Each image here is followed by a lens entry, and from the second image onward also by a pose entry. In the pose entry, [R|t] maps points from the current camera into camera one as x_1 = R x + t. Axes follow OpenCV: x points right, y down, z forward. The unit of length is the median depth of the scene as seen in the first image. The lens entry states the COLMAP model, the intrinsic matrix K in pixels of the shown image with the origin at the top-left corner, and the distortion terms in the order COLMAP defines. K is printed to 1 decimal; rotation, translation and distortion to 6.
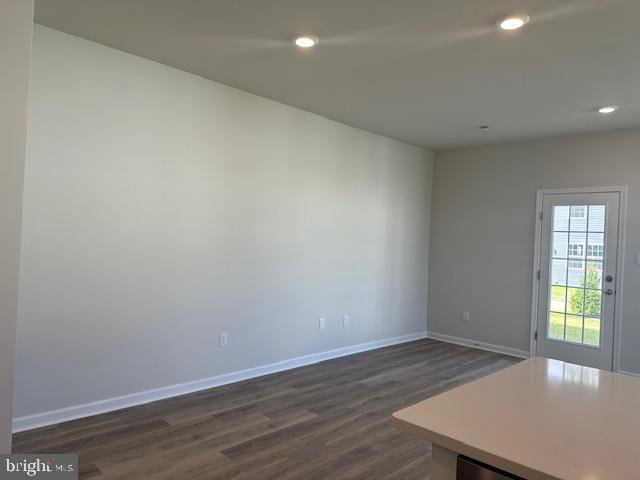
lens RADIAL K [[448.2, 0, 320.0], [0, 448.2, 235.2], [0, 0, 1]] dist [0.000617, -0.002315]
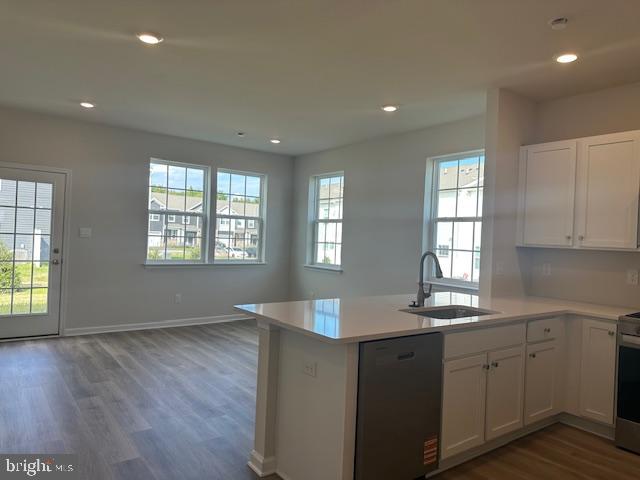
lens RADIAL K [[448.2, 0, 320.0], [0, 448.2, 235.2], [0, 0, 1]] dist [0.000617, -0.002315]
pose [[0.170611, -0.035003, 0.984717, -0.342741], [-0.043152, 0.998145, 0.042957, -0.018113], [-0.984393, -0.049822, 0.168784, 0.163706]]
